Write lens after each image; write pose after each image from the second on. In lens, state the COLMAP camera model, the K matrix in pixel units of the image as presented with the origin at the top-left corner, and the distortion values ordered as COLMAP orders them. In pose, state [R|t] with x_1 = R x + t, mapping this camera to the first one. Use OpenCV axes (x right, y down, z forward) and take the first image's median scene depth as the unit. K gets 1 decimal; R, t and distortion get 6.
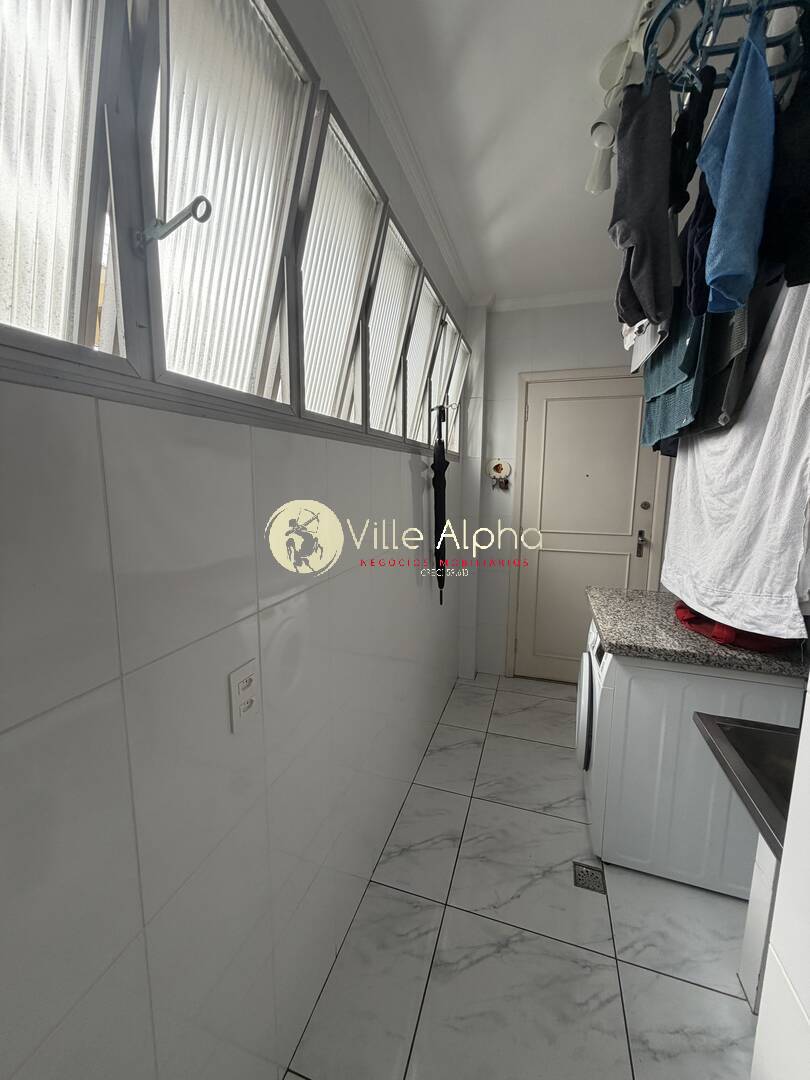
lens RADIAL K [[428.3, 0, 404.9], [0, 428.3, 533.7], [0, 0, 1]] dist [-0.001783, 0.000014]
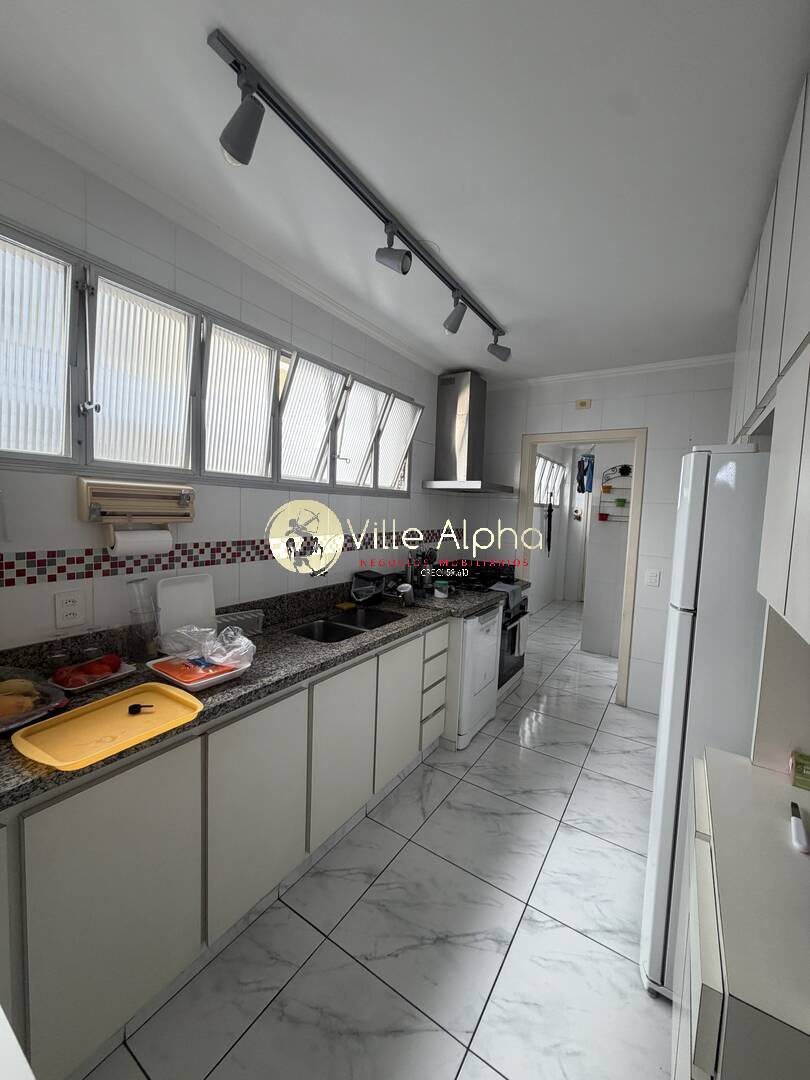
lens RADIAL K [[428.3, 0, 404.9], [0, 428.3, 533.7], [0, 0, 1]] dist [-0.001783, 0.000014]
pose [[0.965801, 0.047238, -0.254946, -0.118242], [-0.065700, 0.995760, -0.064388, 0.238965], [0.250823, 0.078936, 0.964809, -1.953417]]
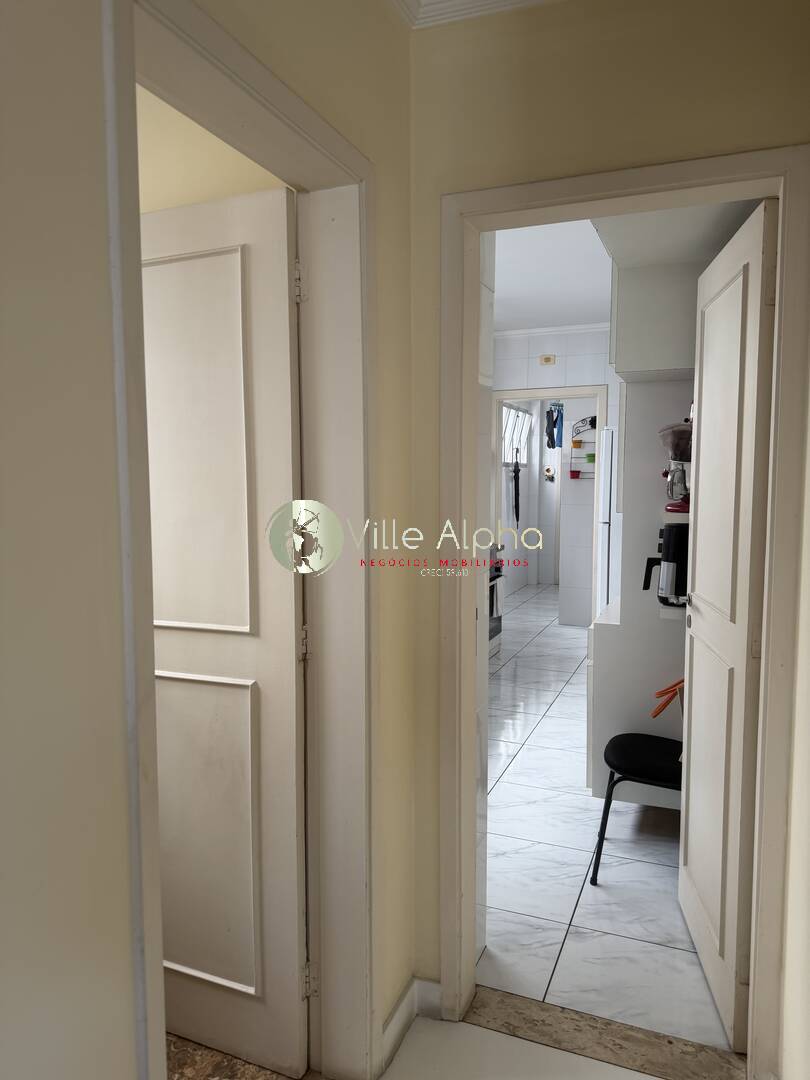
lens RADIAL K [[743.3, 0, 406.9], [0, 743.3, 540.5], [0, 0, 1]] dist [0.093729, -0.183415]
pose [[0.997403, -0.002689, -0.071971, -0.214343], [-0.000444, 0.999054, -0.043477, 0.379670], [0.072020, 0.043396, 0.996459, -2.925362]]
